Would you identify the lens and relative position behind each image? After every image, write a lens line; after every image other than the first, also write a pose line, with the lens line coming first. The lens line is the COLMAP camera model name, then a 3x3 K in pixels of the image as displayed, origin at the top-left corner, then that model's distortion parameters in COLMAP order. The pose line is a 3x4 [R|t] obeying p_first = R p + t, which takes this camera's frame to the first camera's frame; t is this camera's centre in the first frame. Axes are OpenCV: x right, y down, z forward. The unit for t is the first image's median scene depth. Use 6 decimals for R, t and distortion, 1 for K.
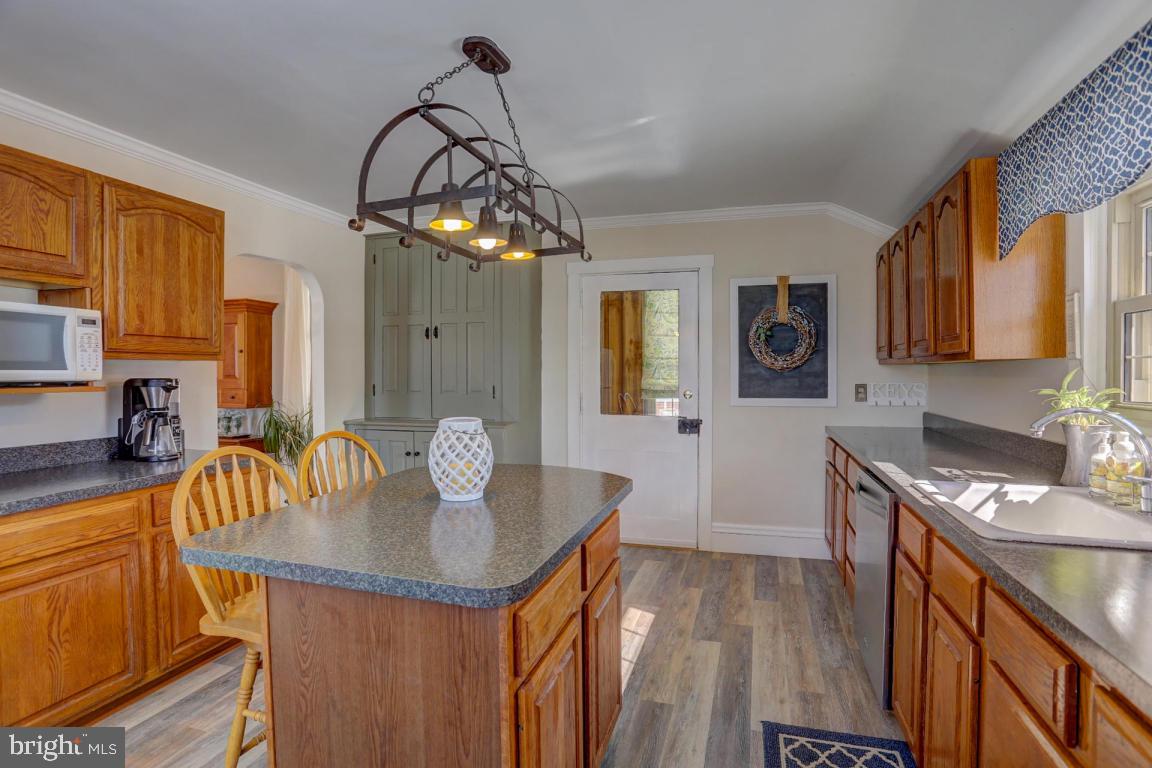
lens RADIAL K [[571.0, 0, 575.2], [0, 571.0, 381.5], [0, 0, 1]] dist [-0.069387, 0.026075]
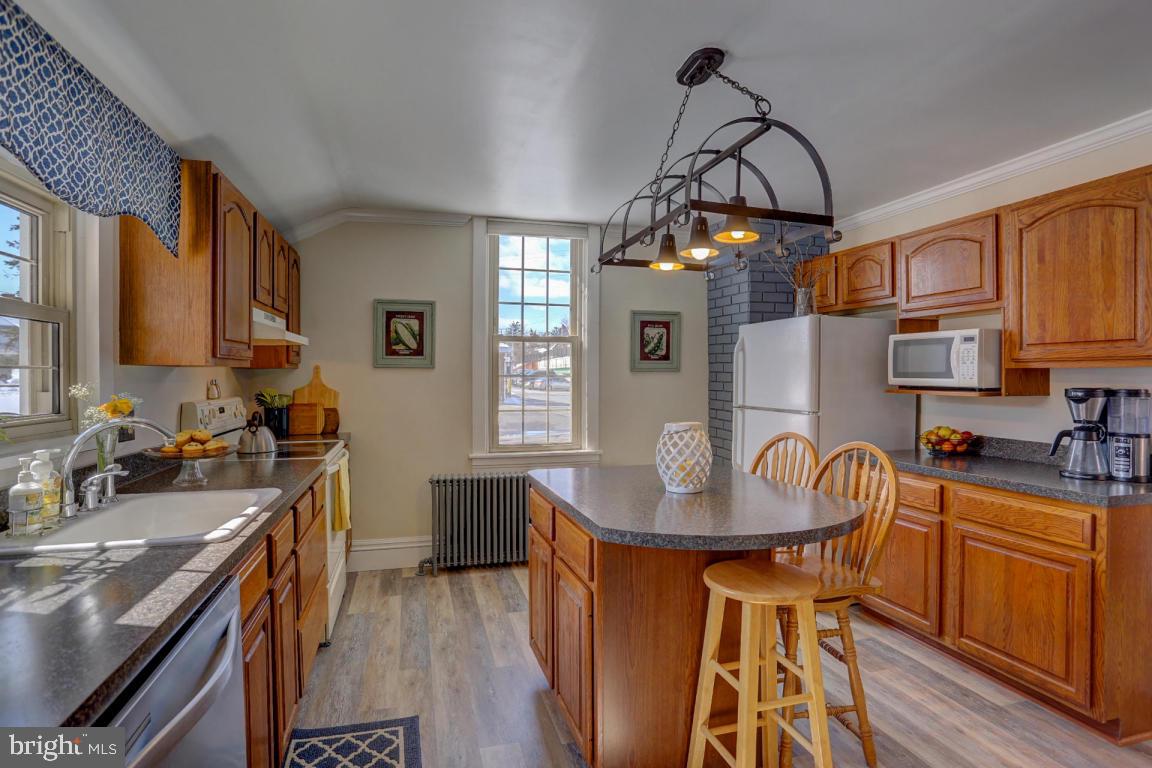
lens RADIAL K [[571.0, 0, 570.2], [0, 571.0, 380.0], [0, 0, 1]] dist [-0.069387, 0.026075]
pose [[-0.837367, 0.004379, -0.546624, 0.473857], [-0.010064, 0.999675, 0.023425, -0.033382], [0.546549, 0.025116, -0.837050, 1.367628]]
